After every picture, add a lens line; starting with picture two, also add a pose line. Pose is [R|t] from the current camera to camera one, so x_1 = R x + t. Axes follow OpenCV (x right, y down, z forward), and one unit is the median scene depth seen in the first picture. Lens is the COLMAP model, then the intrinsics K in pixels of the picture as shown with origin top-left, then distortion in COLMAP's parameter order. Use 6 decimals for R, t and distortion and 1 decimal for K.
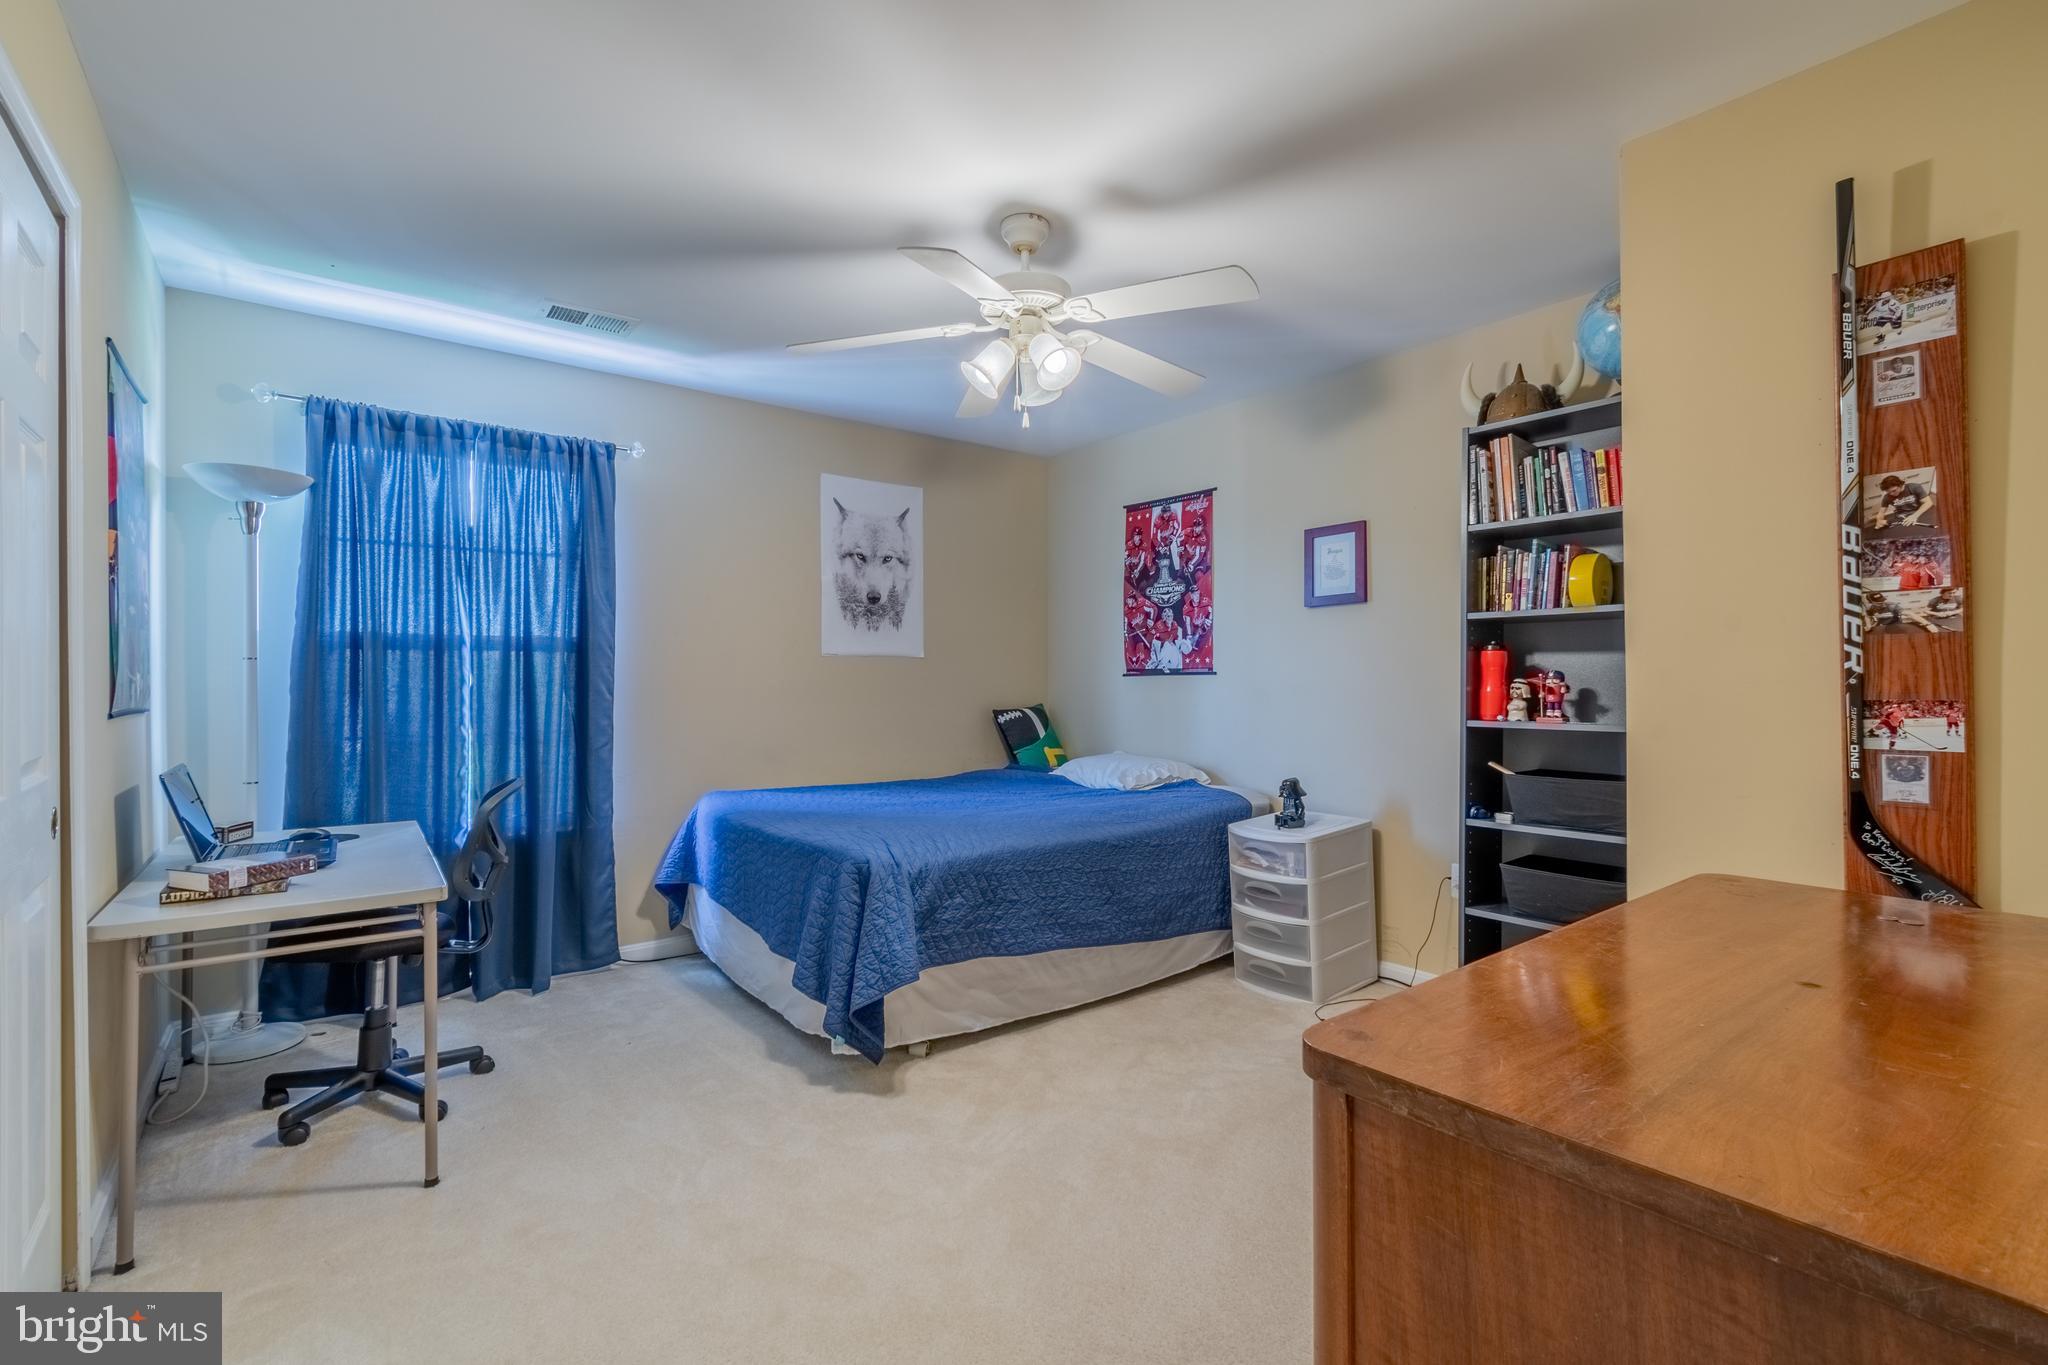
lens RADIAL K [[942.3, 0, 1072.4], [0, 942.3, 682.9], [0, 0, 1]] dist [0.005664, -0.004698]
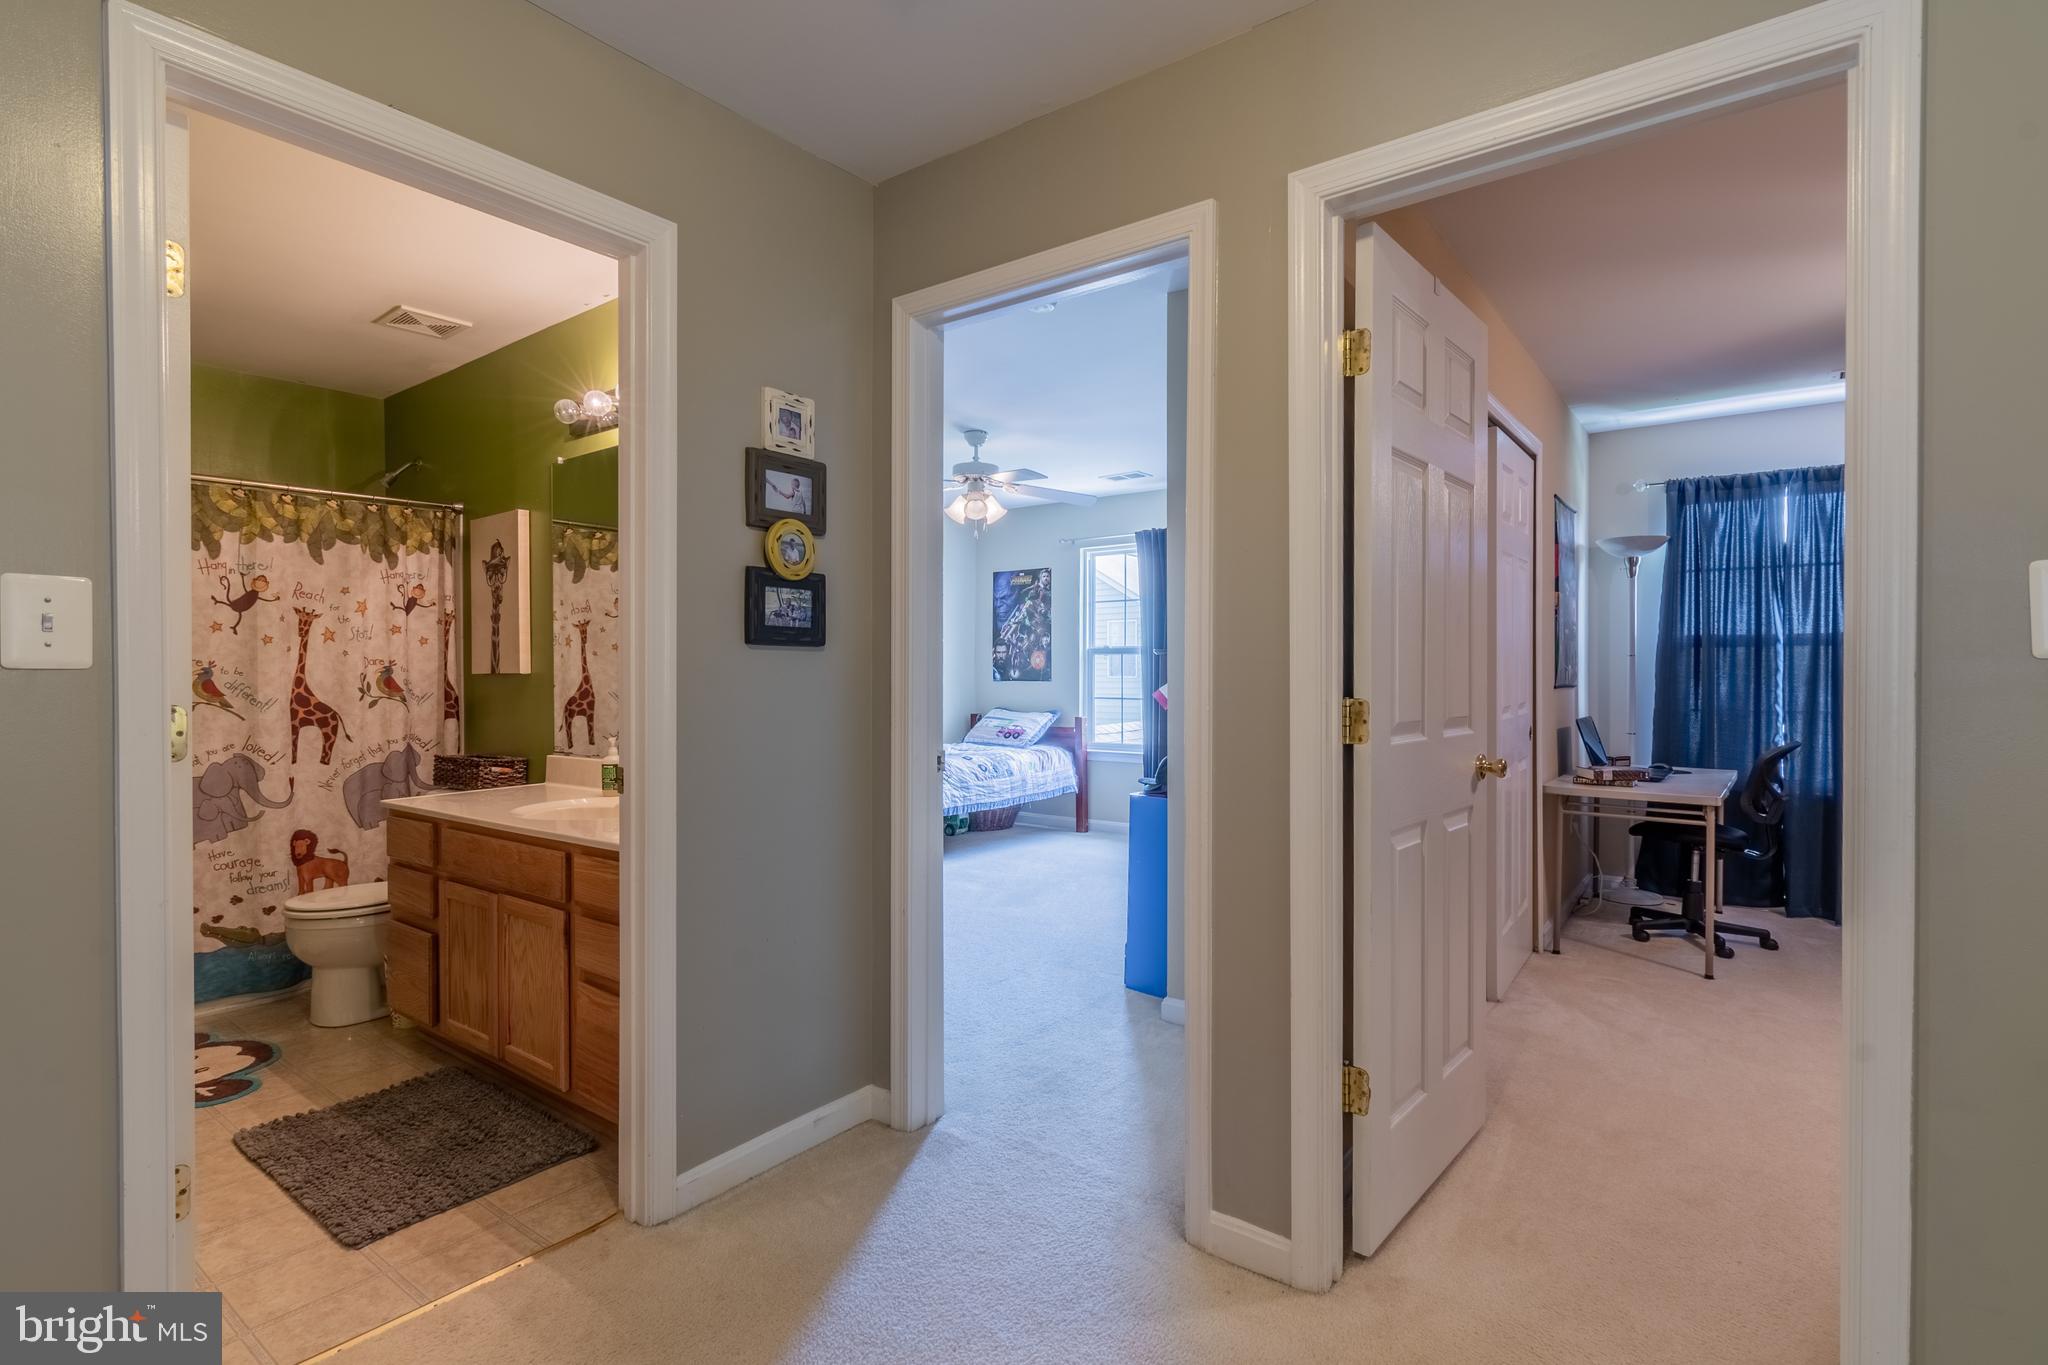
lens RADIAL K [[973.4, 0, 1022.4], [0, 973.4, 677.4], [0, 0, 1]] dist [0.001640, -0.000461]
pose [[0.247854, 0.004804, -0.968785, 0.454919], [-0.001937, 0.999988, 0.004464, 0.005270], [0.968795, 0.000770, 0.247860, -0.392268]]
